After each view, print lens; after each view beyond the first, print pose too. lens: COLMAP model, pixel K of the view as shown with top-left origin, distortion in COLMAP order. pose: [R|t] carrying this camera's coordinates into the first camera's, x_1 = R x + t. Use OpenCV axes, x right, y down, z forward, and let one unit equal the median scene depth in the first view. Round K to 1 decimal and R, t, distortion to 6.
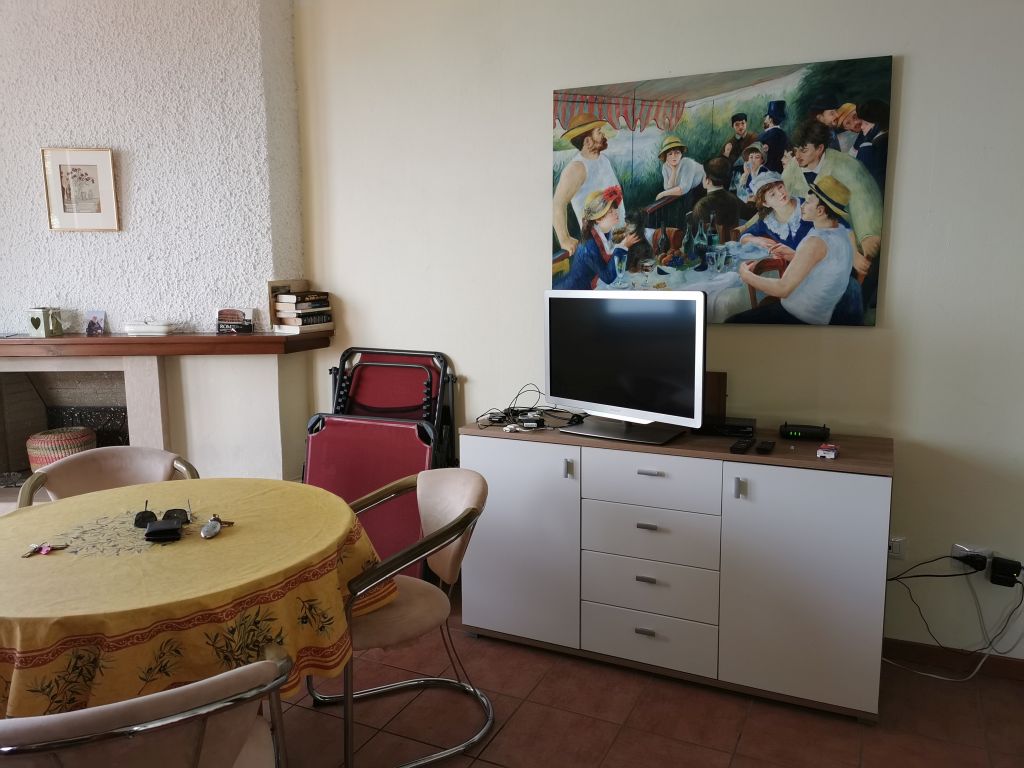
lens RADIAL K [[783.2, 0, 518.4], [0, 783.2, 387.6], [0, 0, 1]] dist [0.076804, -0.098565]
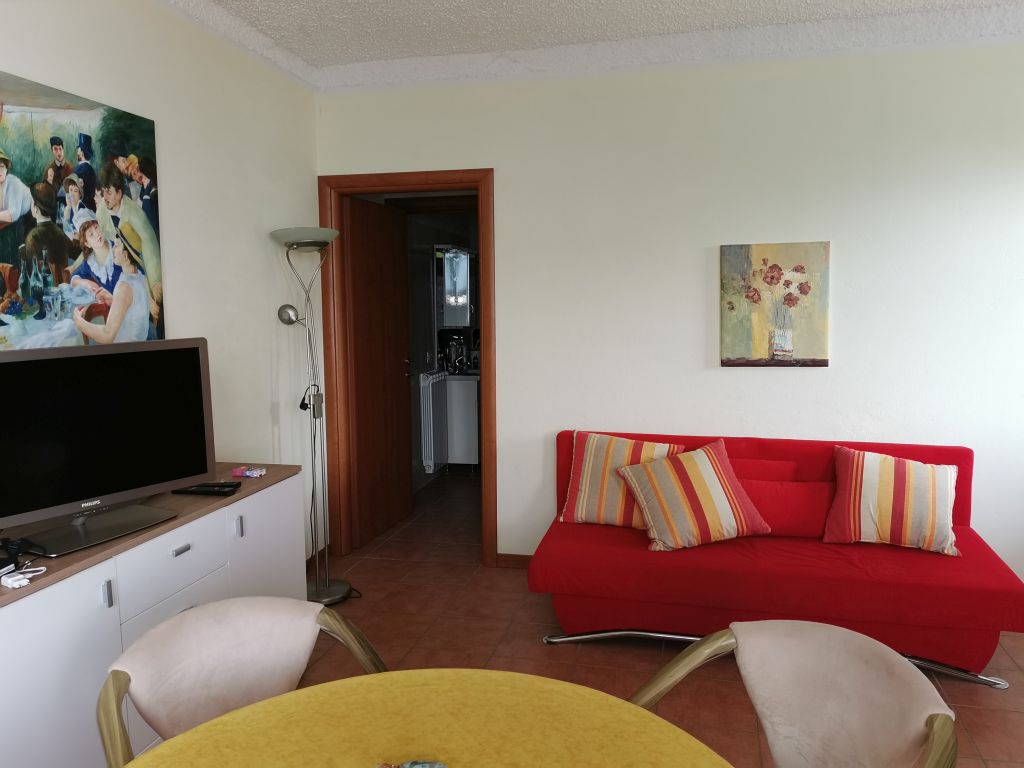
lens RADIAL K [[783.2, 0, 517.7], [0, 783.2, 381.8], [0, 0, 1]] dist [0.076804, -0.098565]
pose [[-0.212561, -0.100250, 0.971992, -0.691469], [0.168046, 0.976153, 0.137429, -0.121058], [-0.962589, 0.192551, -0.190645, 0.733472]]
